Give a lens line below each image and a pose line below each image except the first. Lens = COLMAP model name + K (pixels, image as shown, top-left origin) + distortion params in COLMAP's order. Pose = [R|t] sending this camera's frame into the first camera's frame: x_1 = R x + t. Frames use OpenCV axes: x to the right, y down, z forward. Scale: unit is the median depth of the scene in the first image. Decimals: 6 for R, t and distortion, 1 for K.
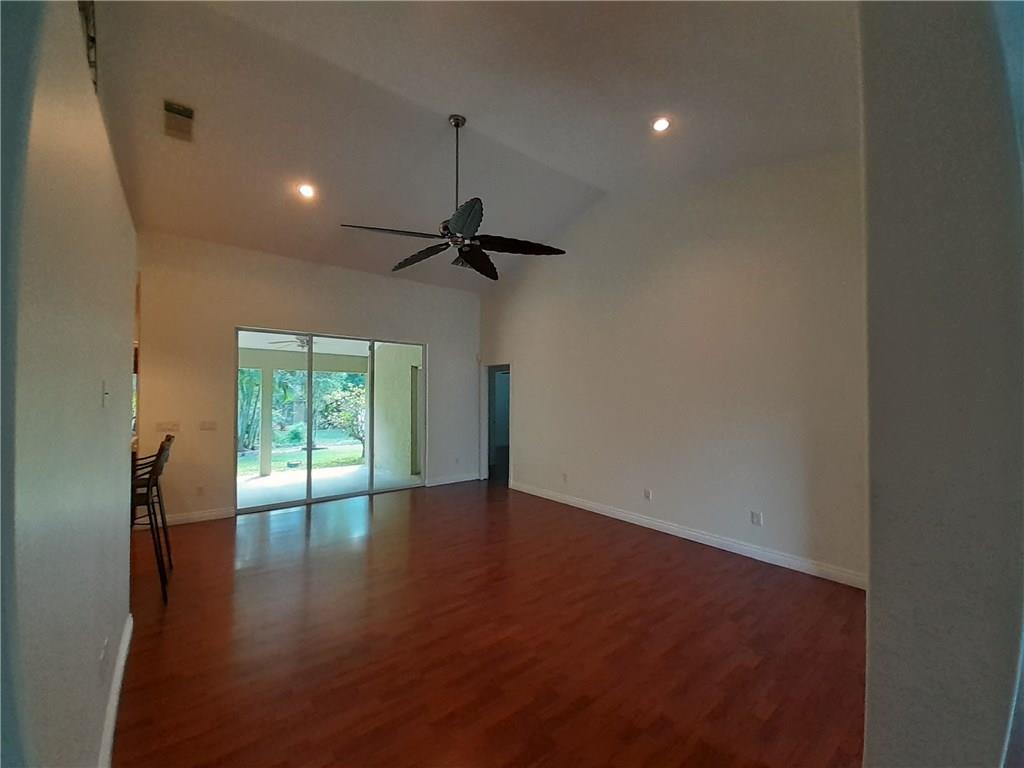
lens RADIAL K [[402.9, 0, 507.2], [0, 402.9, 387.7], [0, 0, 1]] dist [0.023999, -0.016905]
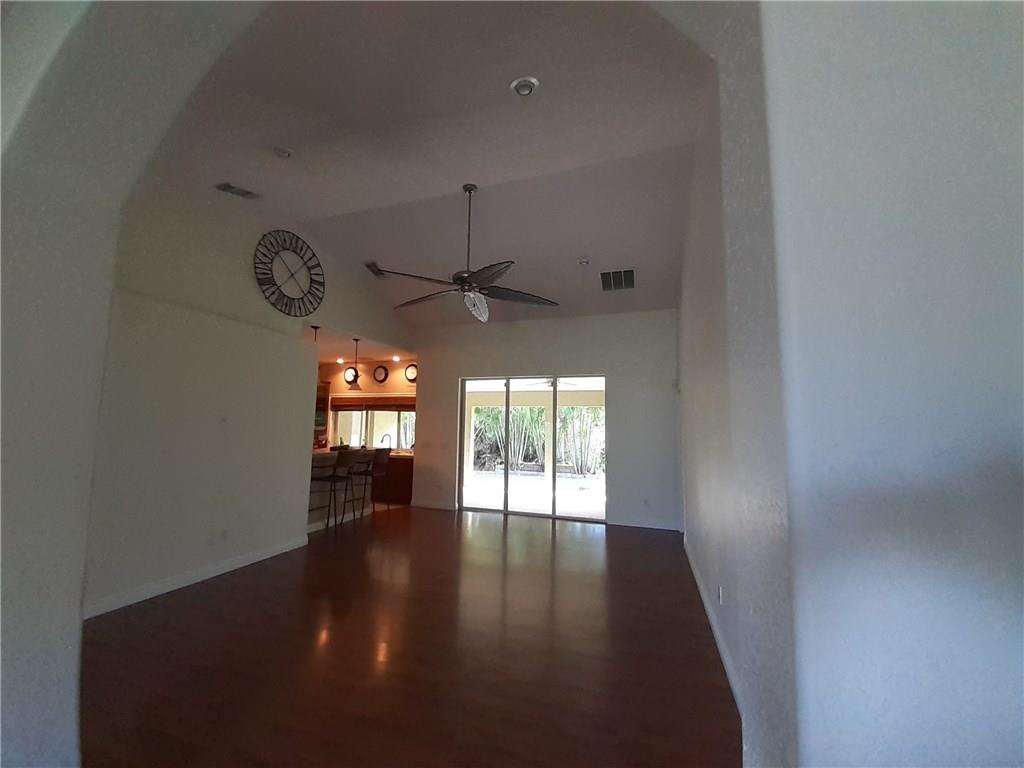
lens RADIAL K [[402.9, 0, 507.2], [0, 402.9, 387.7], [0, 0, 1]] dist [0.023999, -0.016905]
pose [[0.538457, -0.074715, -0.839334, 0.587905], [-0.000329, 0.996043, -0.088876, 0.012939], [0.842653, 0.048132, 0.536302, 0.333737]]
